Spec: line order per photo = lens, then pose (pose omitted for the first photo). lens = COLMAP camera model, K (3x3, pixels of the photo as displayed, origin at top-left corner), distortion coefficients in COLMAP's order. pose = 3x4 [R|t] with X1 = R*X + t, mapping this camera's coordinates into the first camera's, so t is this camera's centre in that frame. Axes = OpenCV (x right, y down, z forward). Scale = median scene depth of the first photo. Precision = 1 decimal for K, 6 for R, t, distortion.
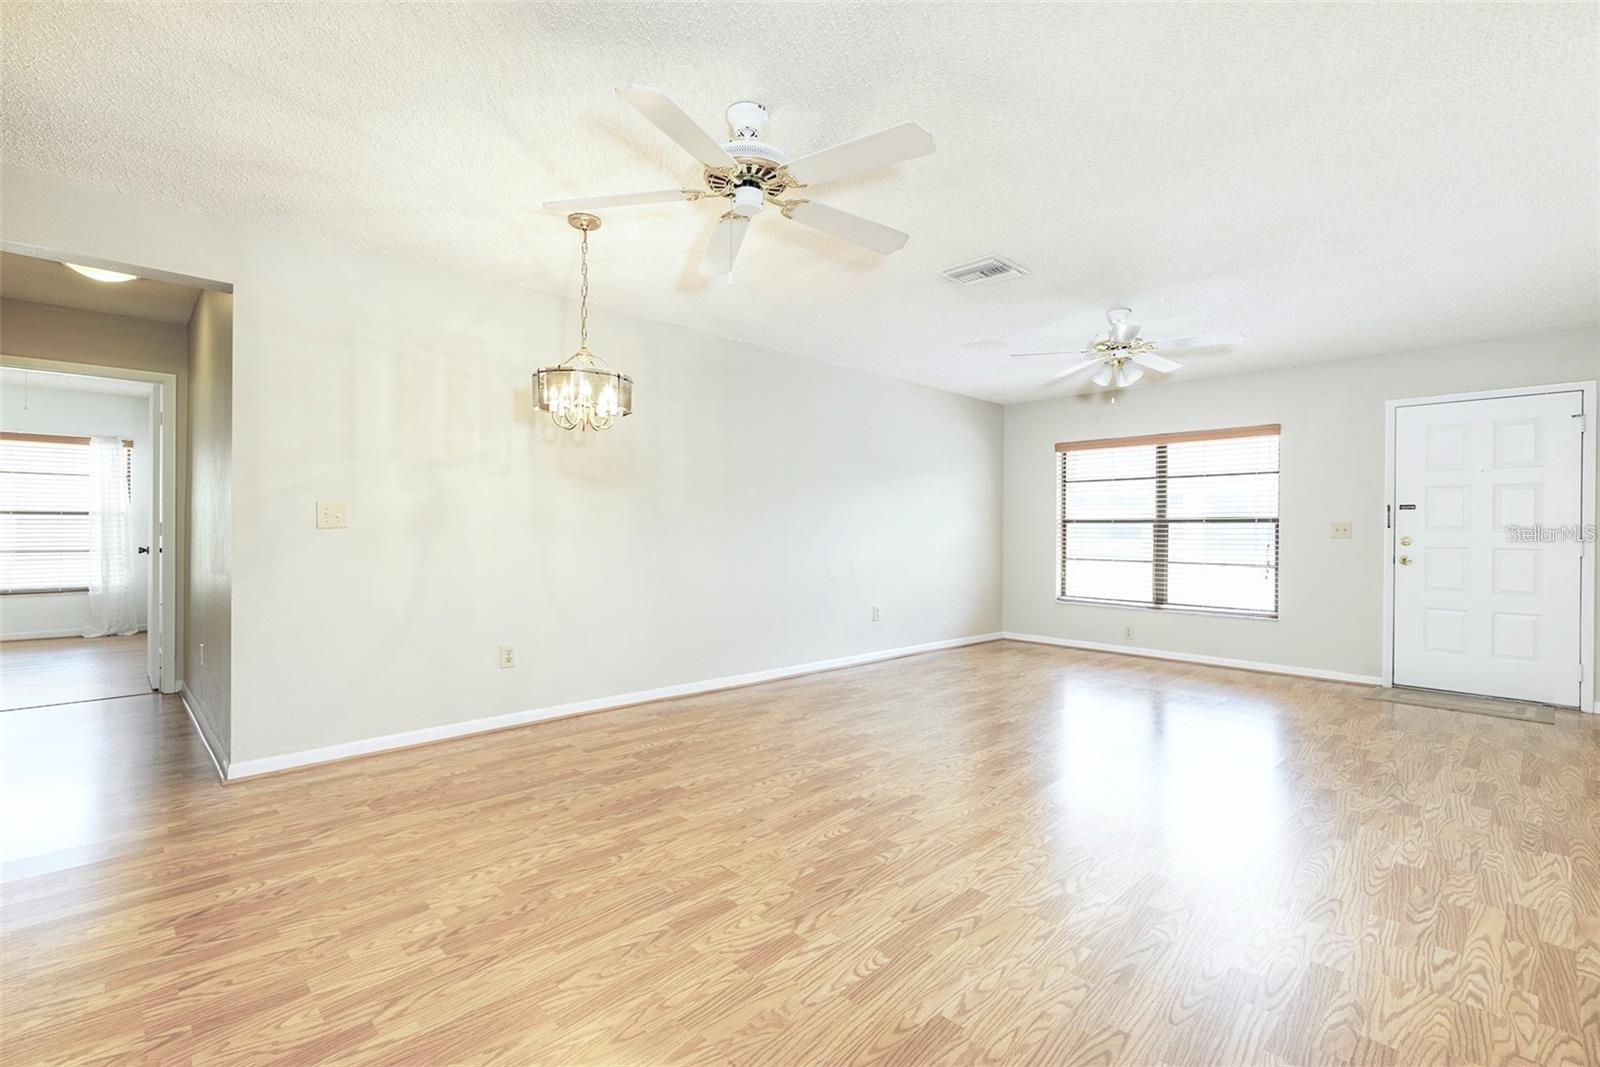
lens RADIAL K [[711.9, 0, 796.7], [0, 711.9, 530.7], [0, 0, 1]] dist [0.008498, 0.000112]
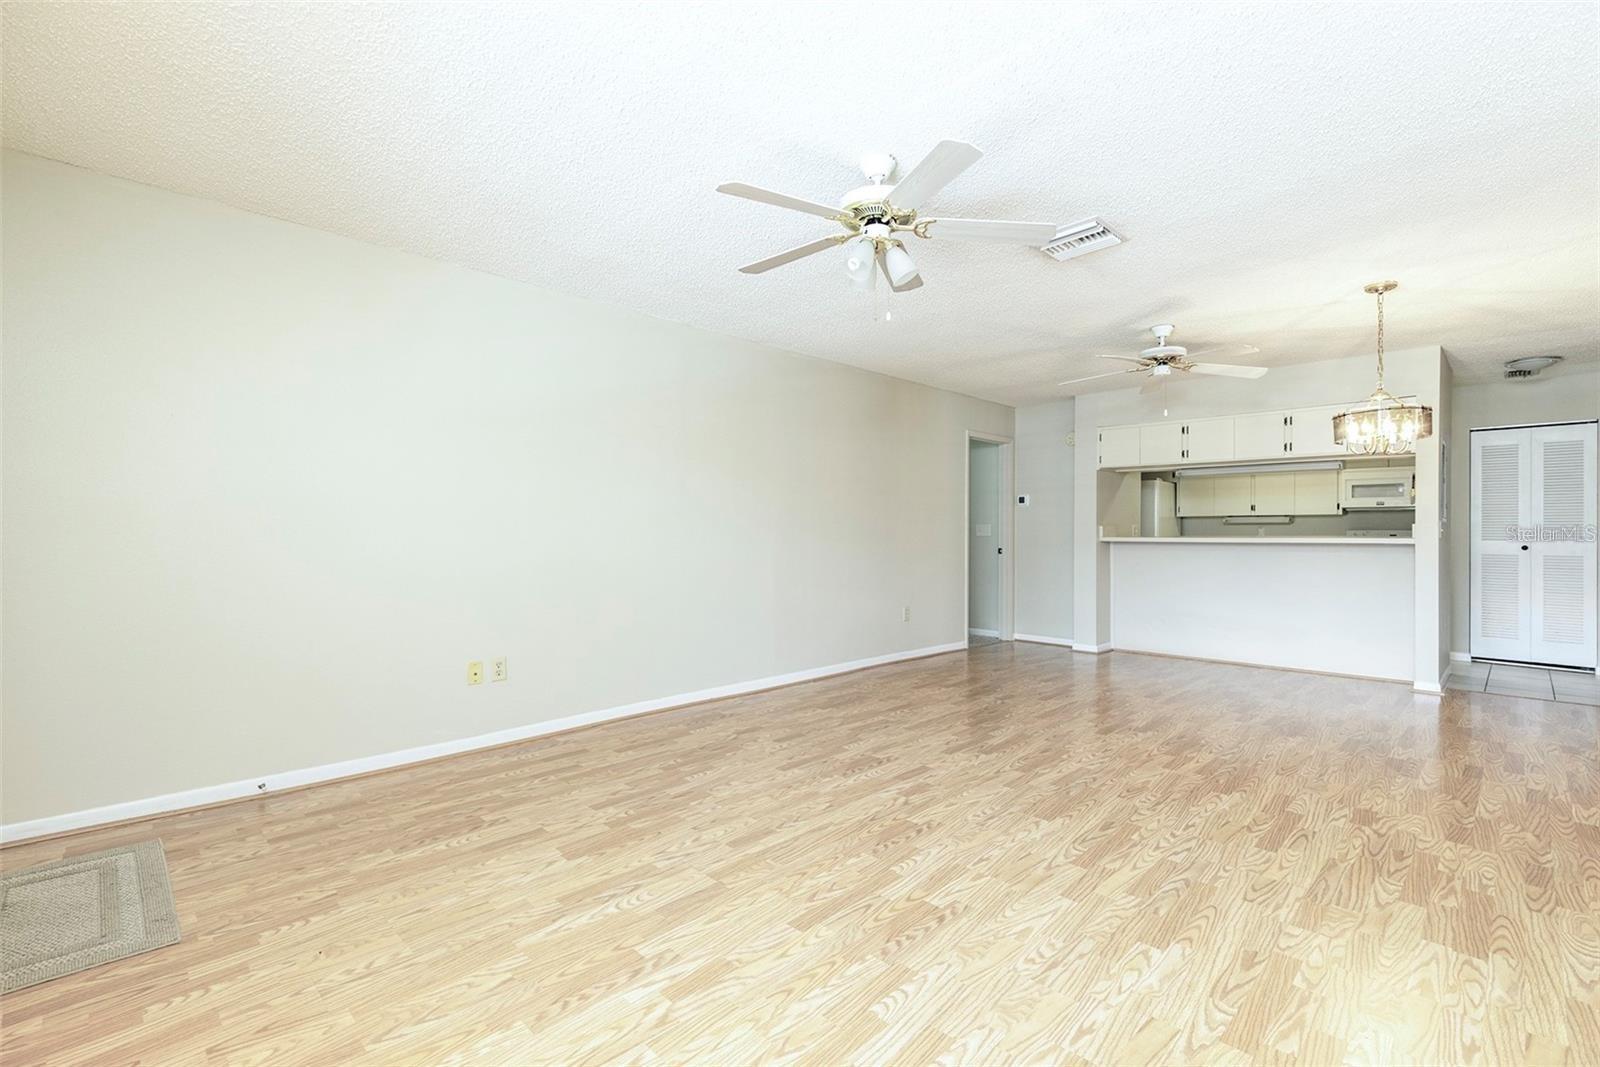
lens RADIAL K [[721.7, 0, 800.0], [0, 721.7, 533.5], [0, 0, 1]] dist [0.003820, -0.000189]
pose [[-0.999733, -0.012459, -0.019466, 0.945381], [-0.012485, 0.999921, 0.001225, 0.007315], [0.019449, 0.001467, -0.999810, 2.895019]]
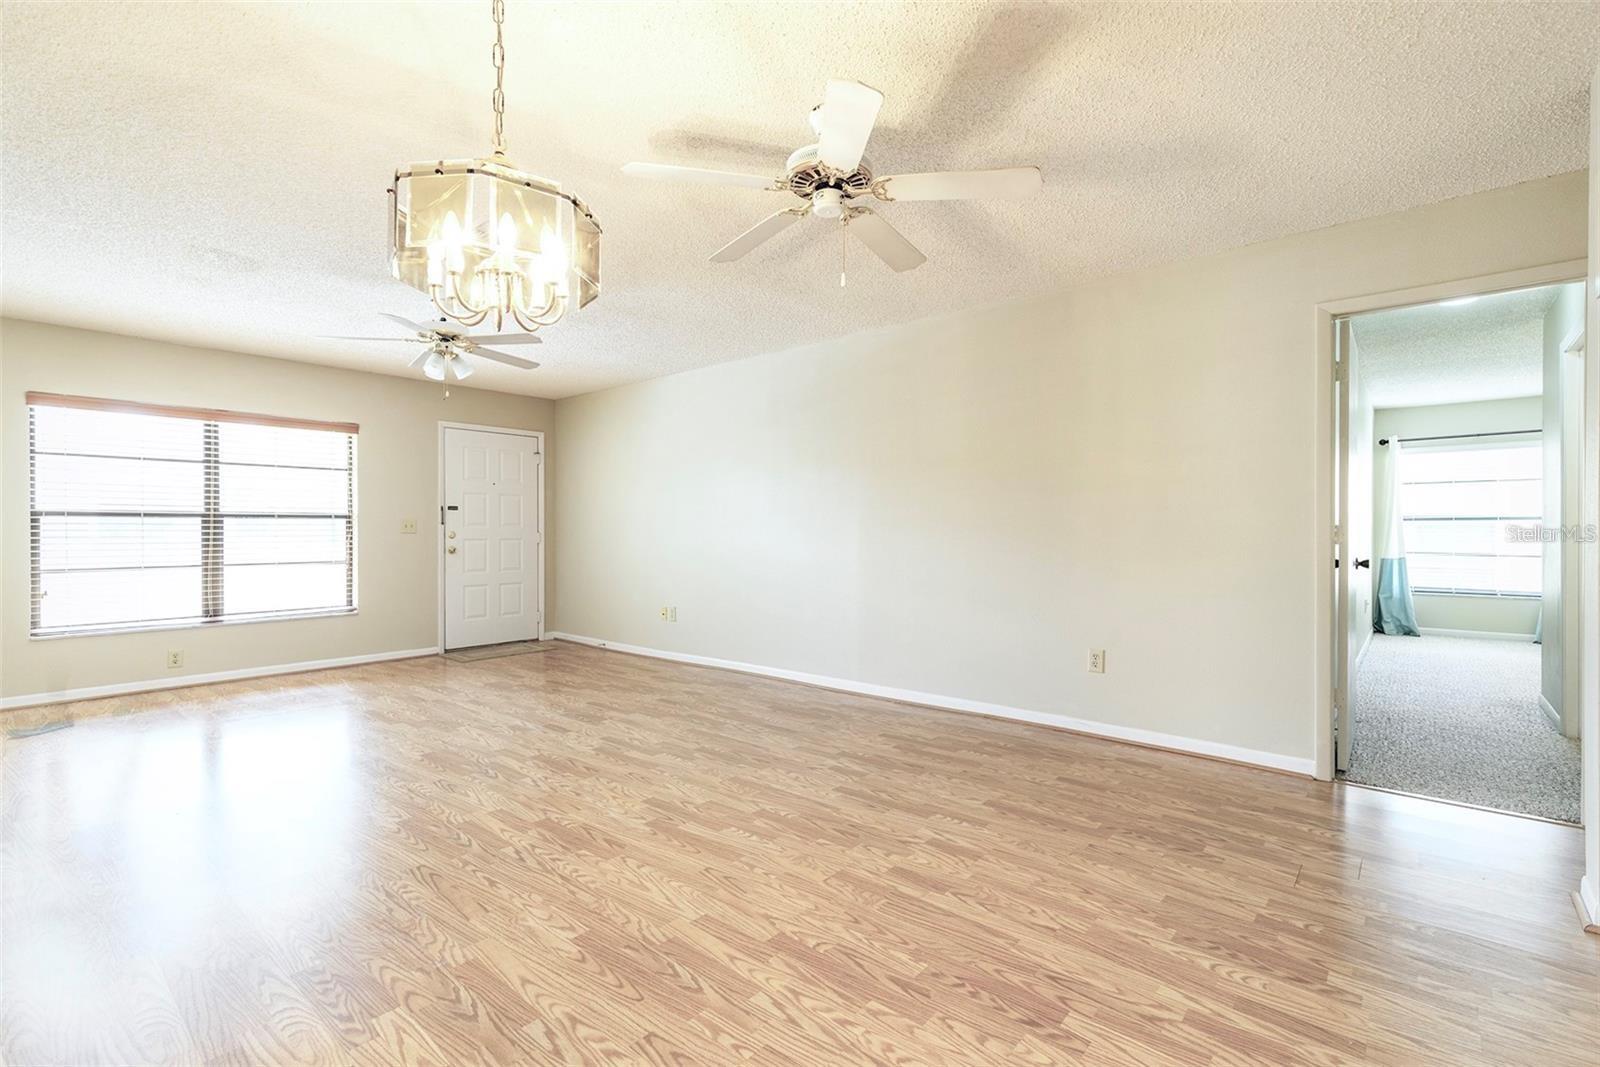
lens RADIAL K [[726.0, 0, 800.0], [0, 726.0, 533.5], [0, 0, 1]] dist [0.007700, 0.000302]
pose [[-0.091567, -0.012708, 0.995718, -1.048220], [-0.000434, 0.999919, 0.012721, -0.010236], [-0.995799, 0.000733, -0.091565, 1.095888]]
